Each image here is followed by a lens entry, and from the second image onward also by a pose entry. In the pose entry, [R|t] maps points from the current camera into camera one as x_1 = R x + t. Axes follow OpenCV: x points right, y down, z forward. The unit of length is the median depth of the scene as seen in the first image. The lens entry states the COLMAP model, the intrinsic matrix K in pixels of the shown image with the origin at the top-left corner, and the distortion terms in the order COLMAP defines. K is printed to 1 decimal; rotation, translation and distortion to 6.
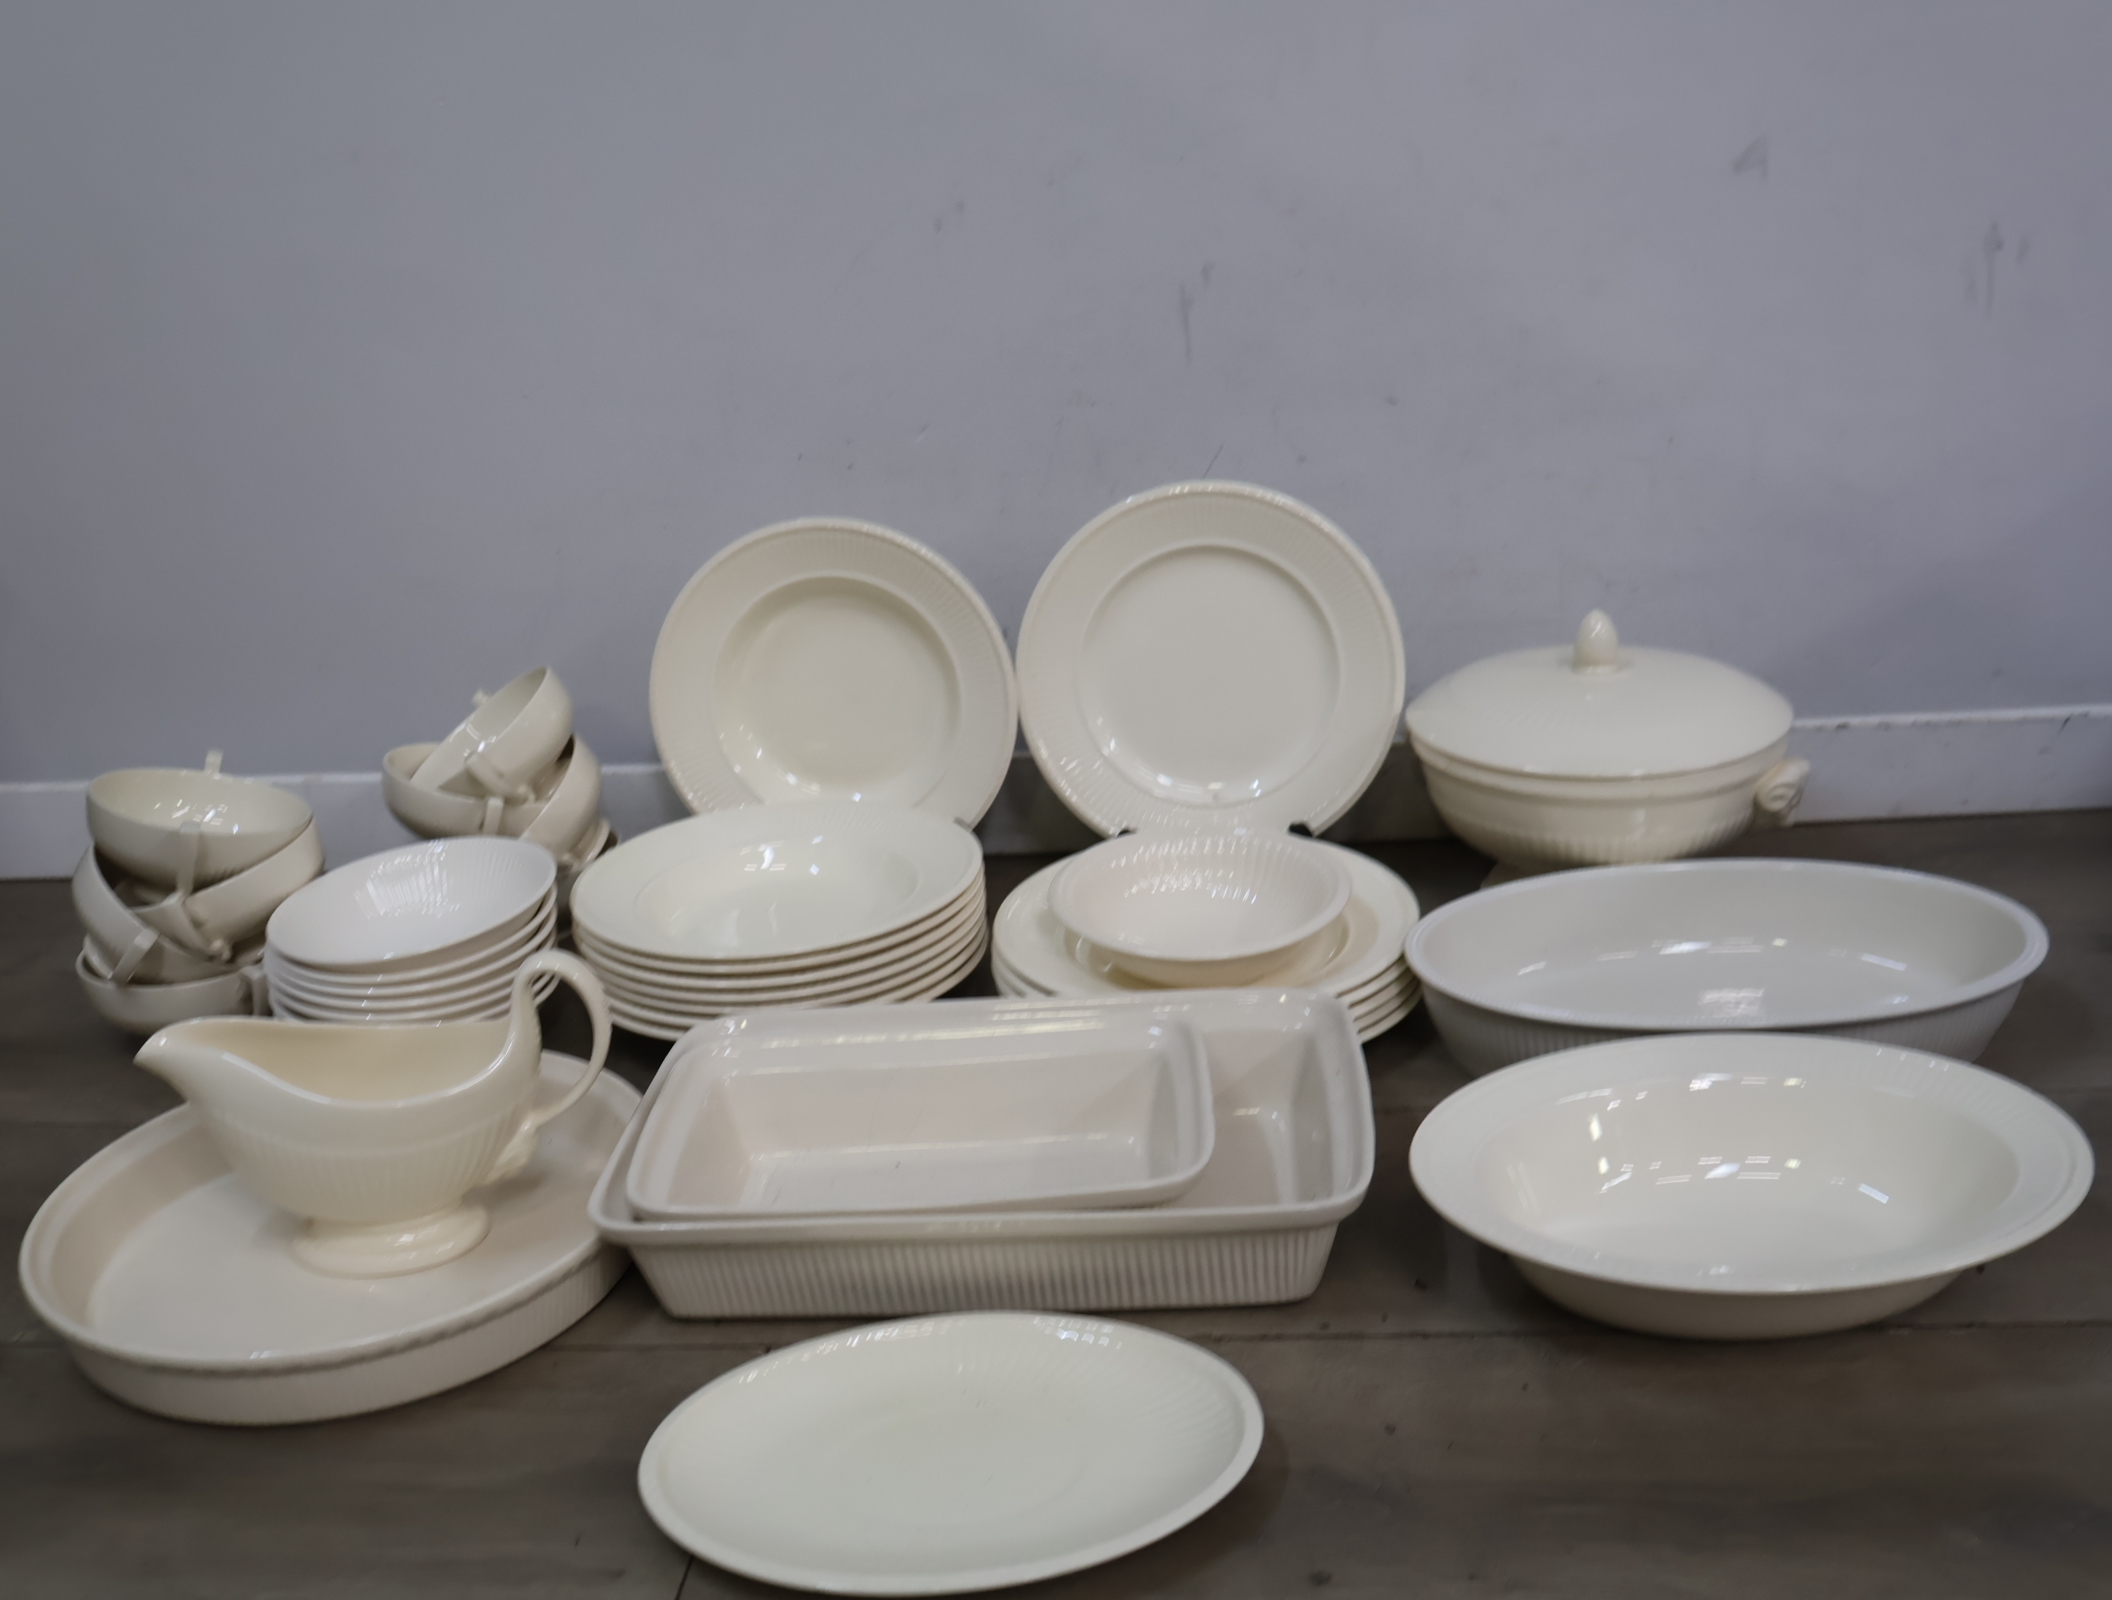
lens RADIAL K [[2122.8, 0, 1045.3], [0, 2122.8, 780.9], [0, 0, 1]] dist [0.016536, 0.000000]
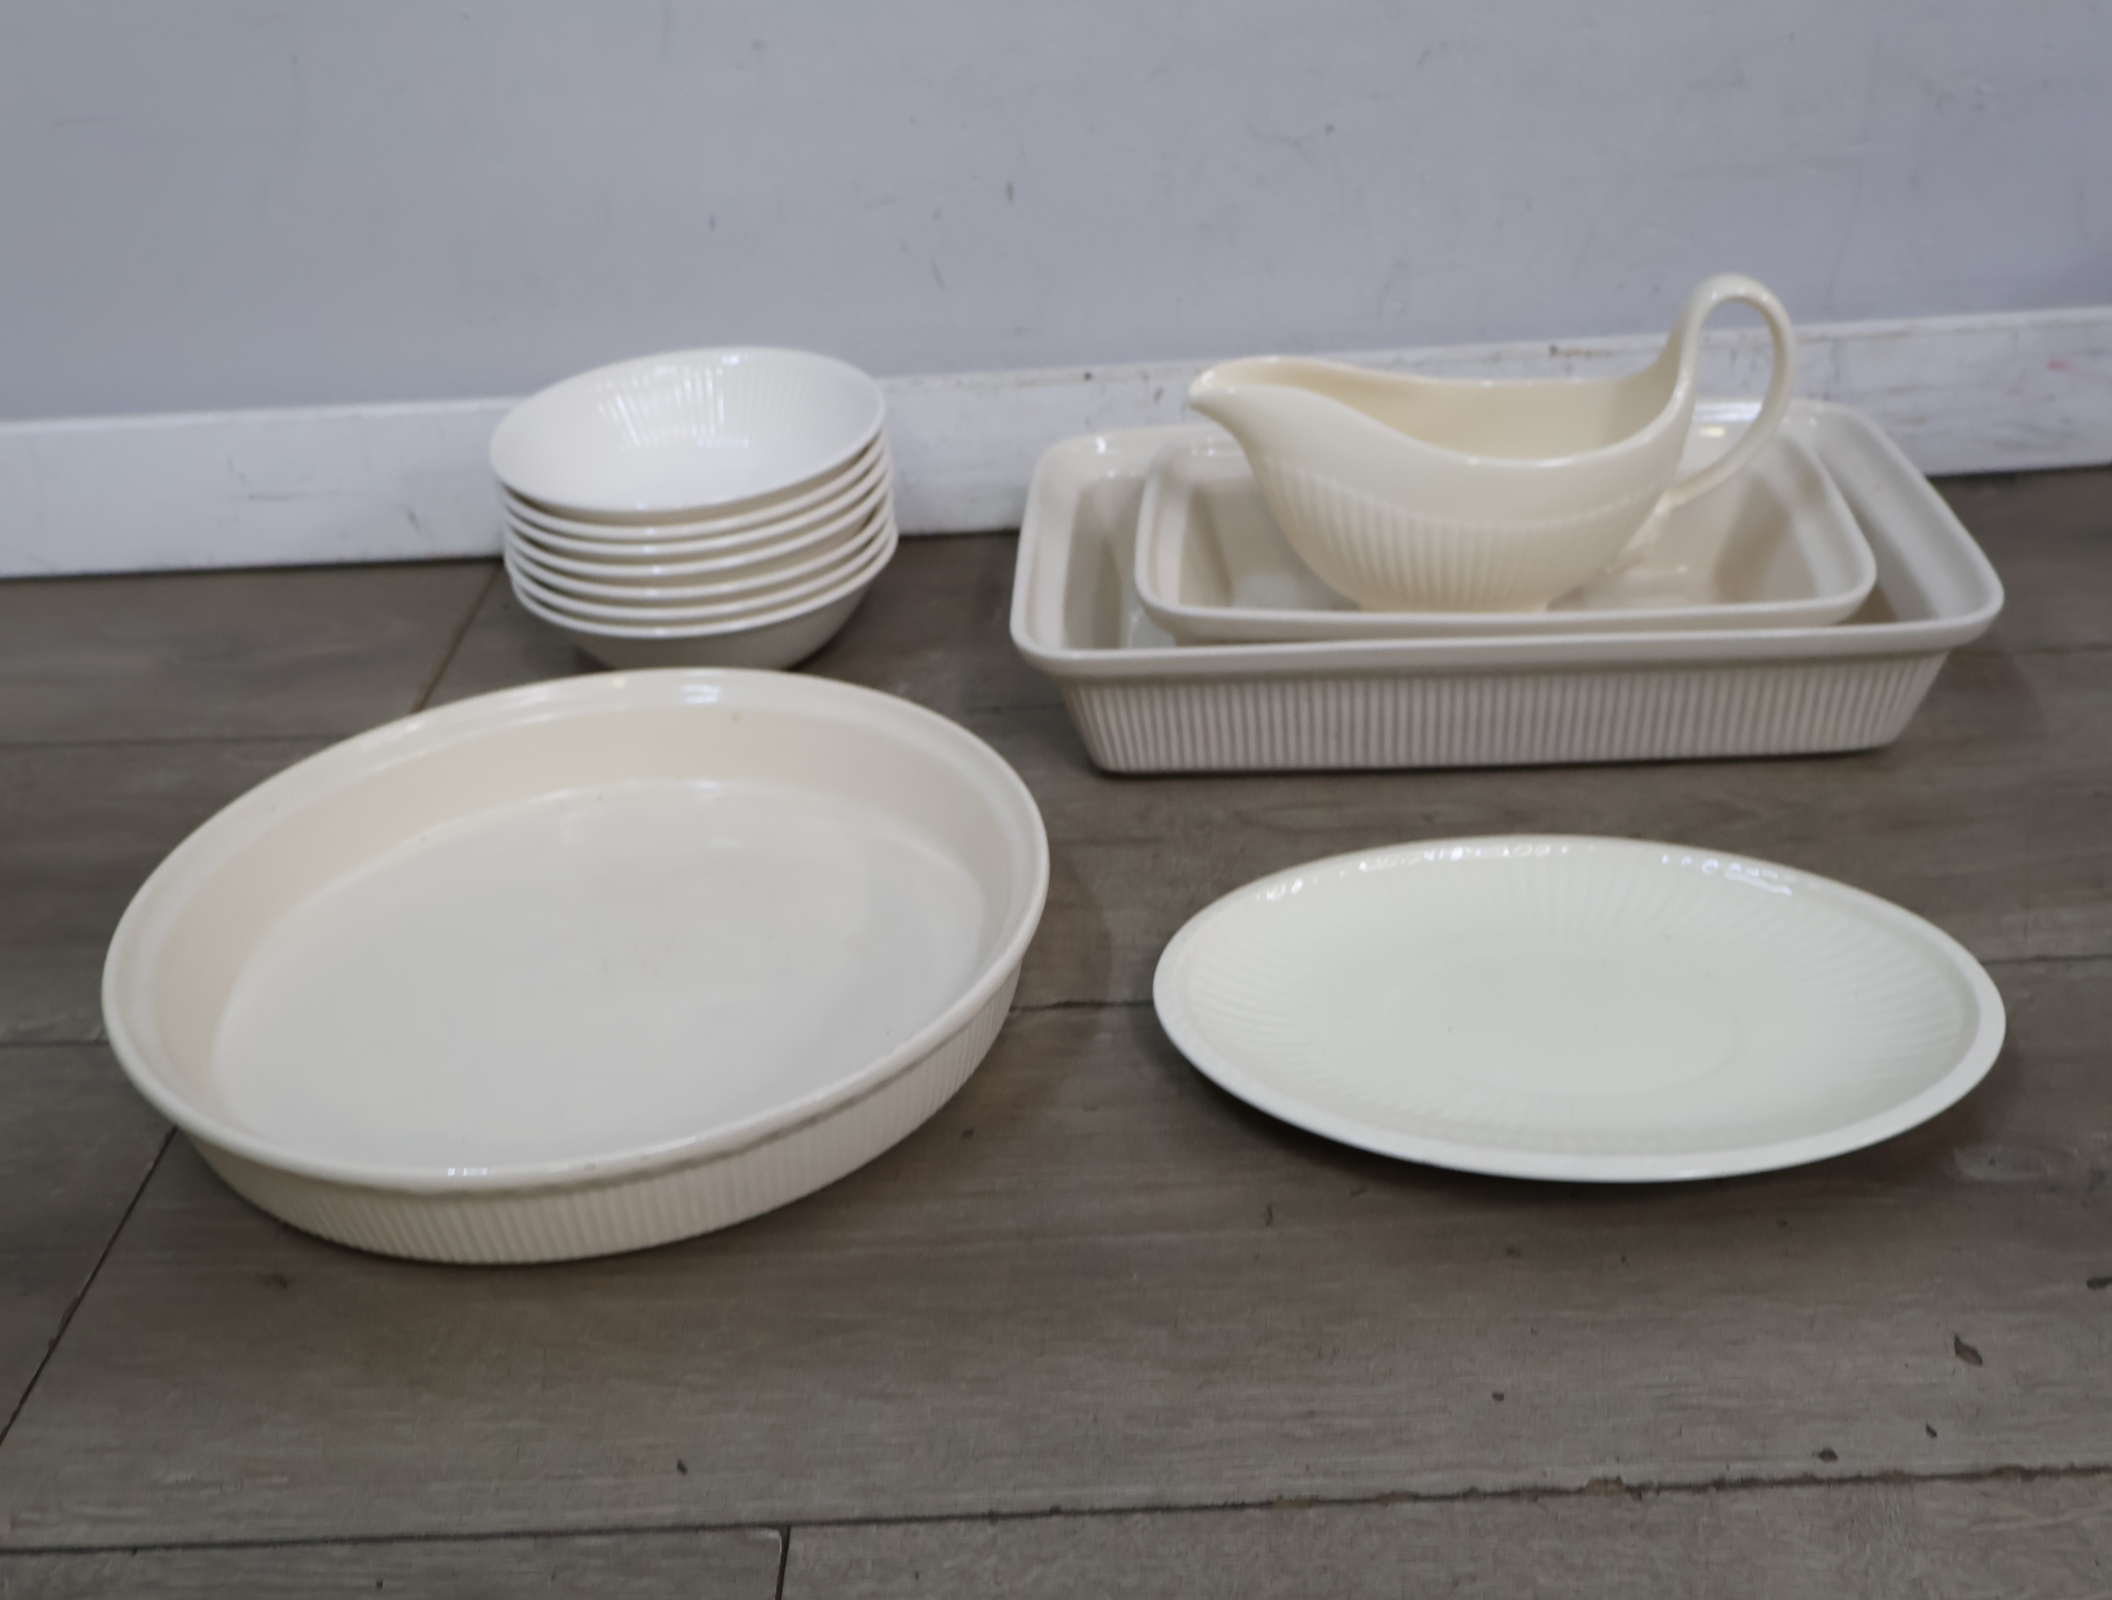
lens RADIAL K [[2122.8, 0, 1033.0], [0, 2122.8, 821.7], [0, 0, 1]] dist [0.016536, 0.000000]
pose [[0.996757, -0.030493, 0.074470, -0.084616], [0.015429, 0.980672, 0.195051, -0.007915], [-0.078978, -0.193270, 0.977962, 0.416943]]
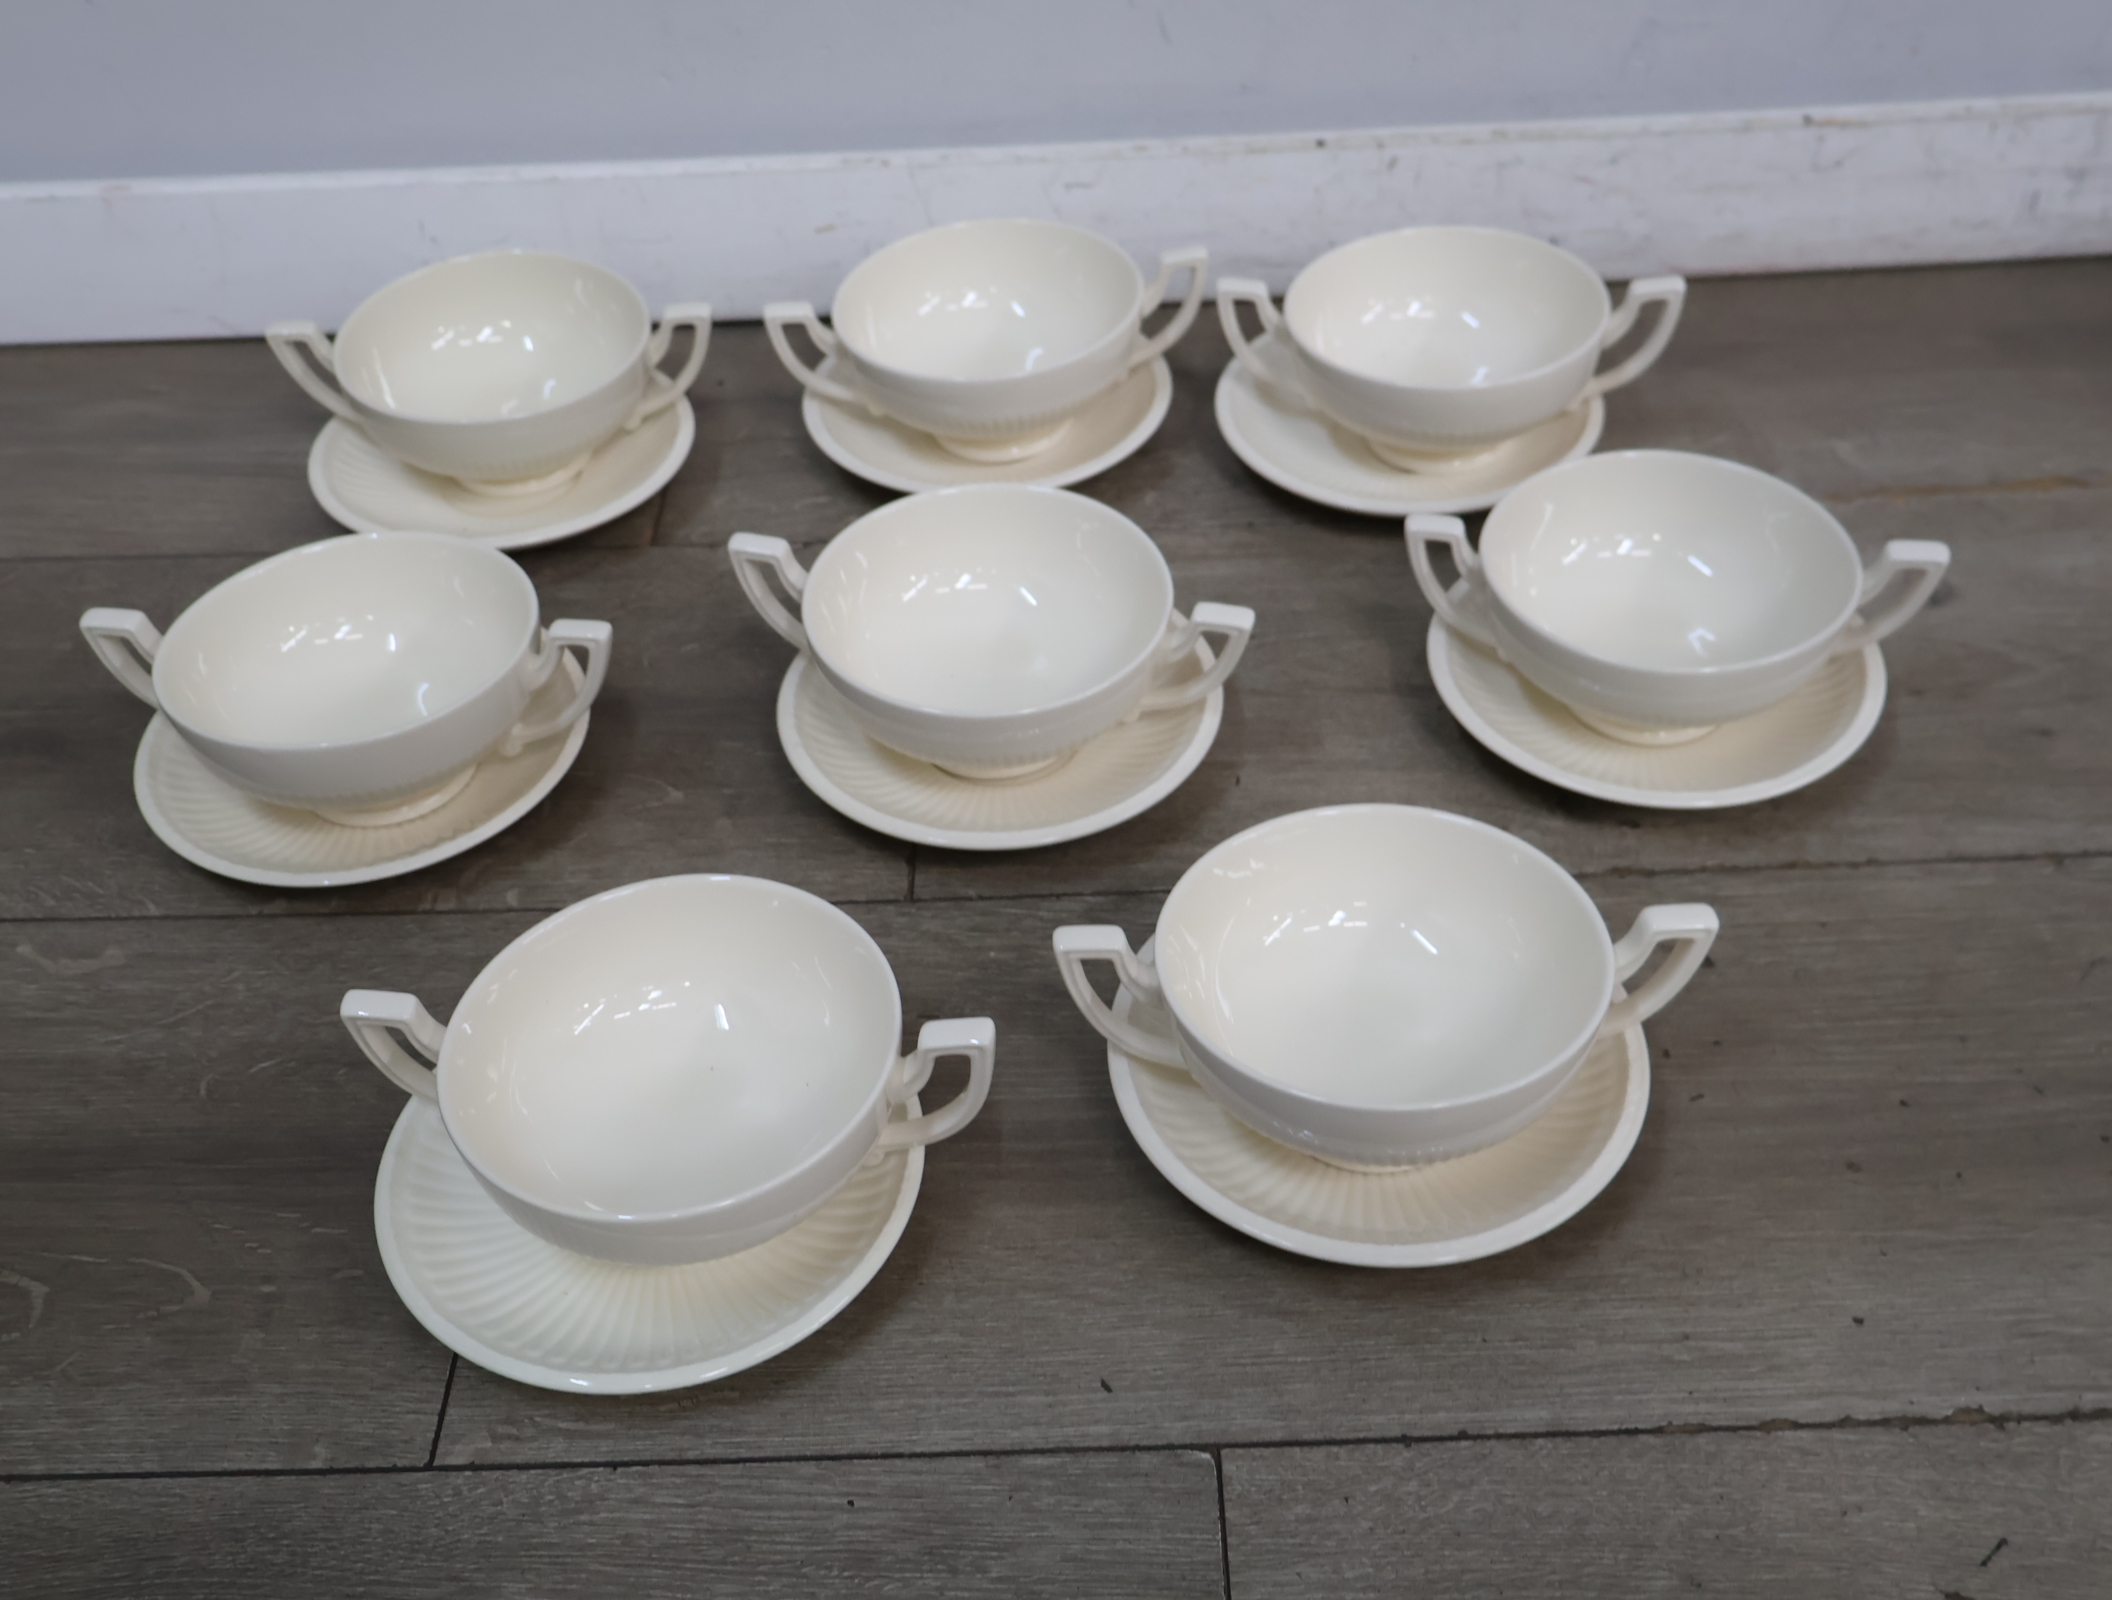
lens RADIAL K [[2122.8, 0, 1045.0], [0, 2122.8, 810.3], [0, 0, 1]] dist [0.016536, 0.000000]
pose [[0.995298, -0.044799, 0.085881, -0.179186], [0.007680, 0.920328, 0.391073, -0.099528], [-0.096559, -0.388574, 0.916344, 0.442453]]
